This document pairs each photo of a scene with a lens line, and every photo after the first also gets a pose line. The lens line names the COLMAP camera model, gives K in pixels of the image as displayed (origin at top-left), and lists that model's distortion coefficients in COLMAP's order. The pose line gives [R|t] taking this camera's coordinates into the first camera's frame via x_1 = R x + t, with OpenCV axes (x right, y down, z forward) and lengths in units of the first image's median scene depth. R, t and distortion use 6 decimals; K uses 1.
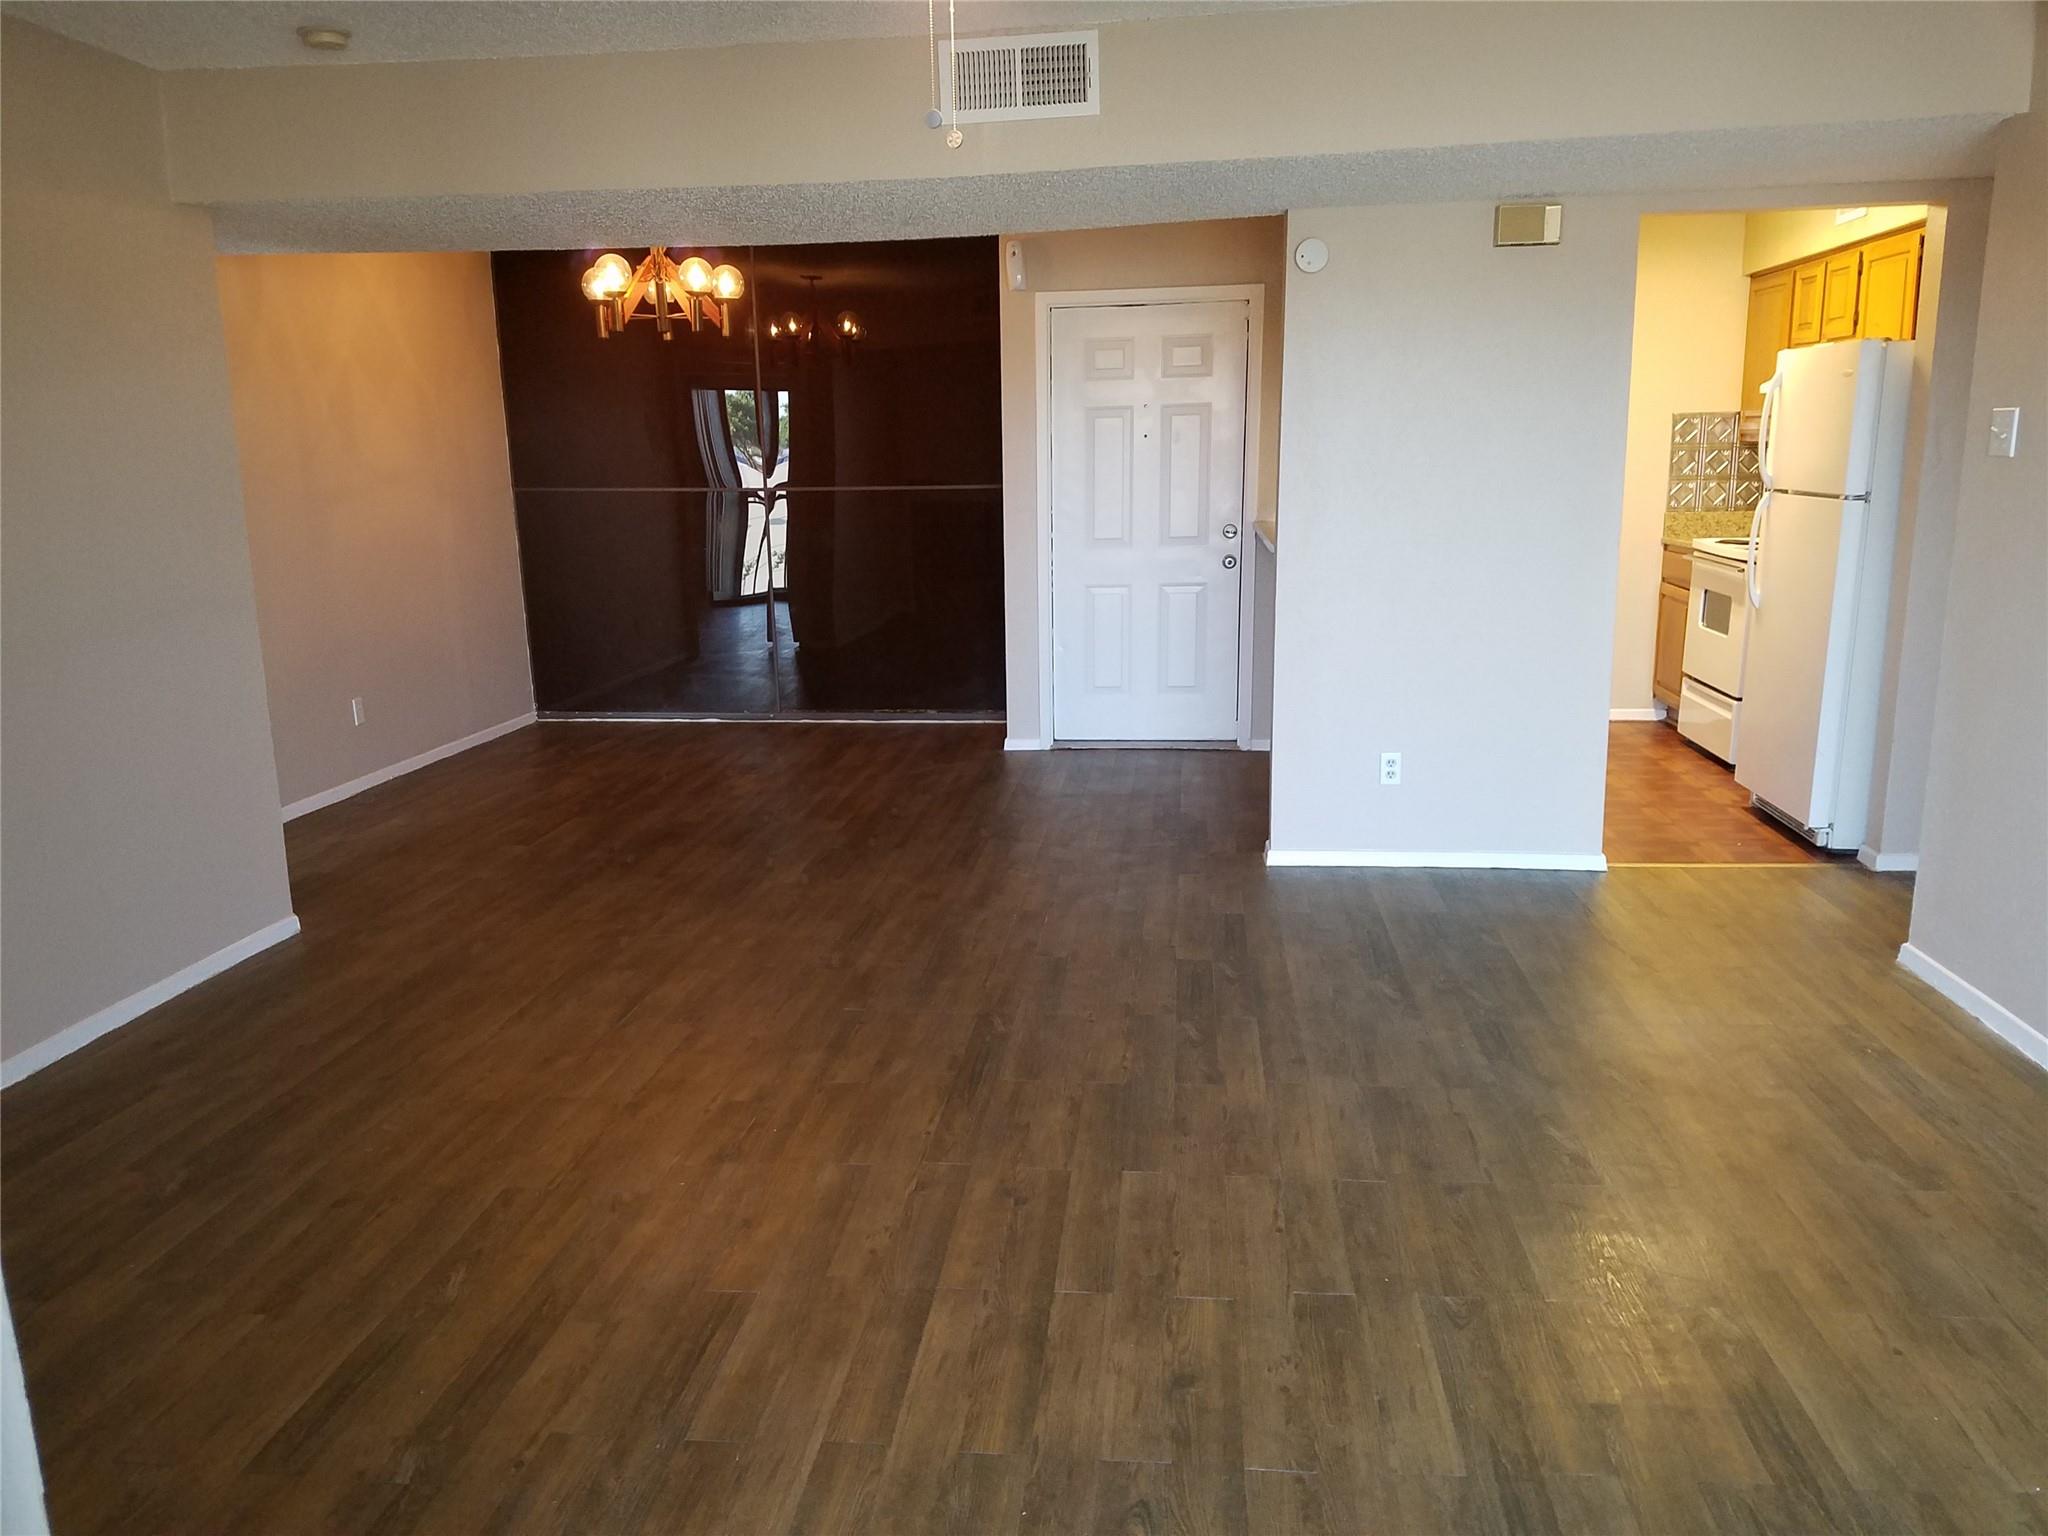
lens RADIAL K [[1573.8, 0, 1024.0], [0, 1573.8, 768.0], [0, 0, 1]] dist [0.161690, -0.205551]
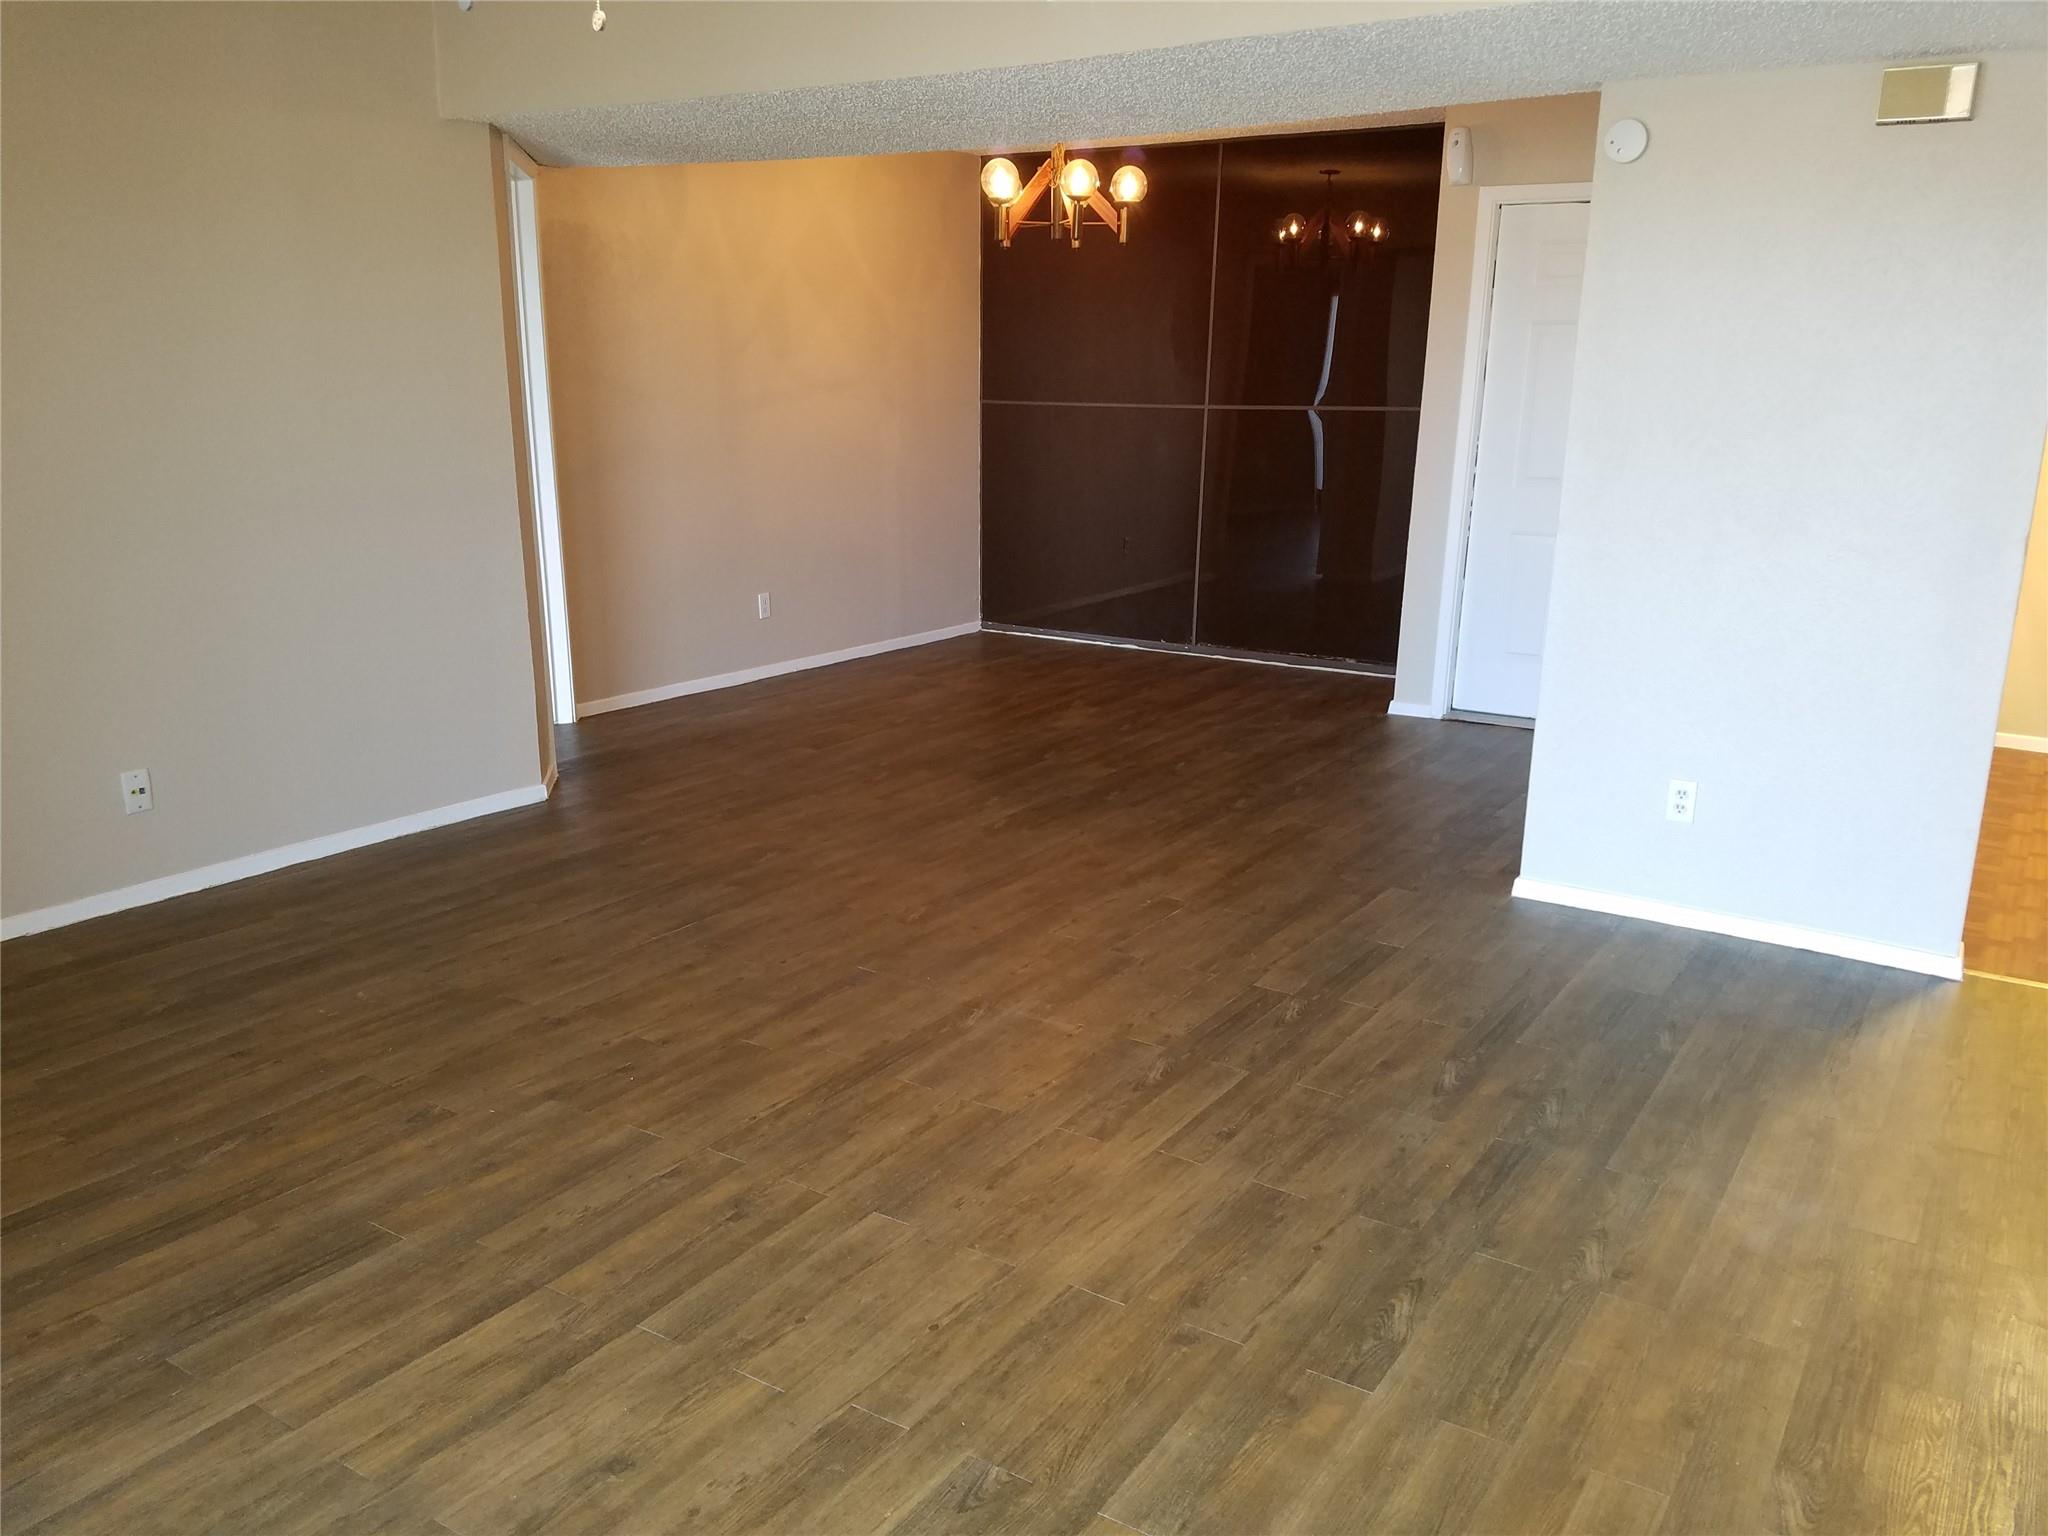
lens RADIAL K [[1598.9, 0, 1024.0], [0, 1598.9, 768.0], [0, 0, 1]] dist [0.138927, -0.206795]
pose [[0.892727, 0.139845, -0.428348, 0.367539], [-0.117339, 0.989972, 0.078655, -0.052913], [0.435052, -0.019956, 0.900184, 0.178724]]
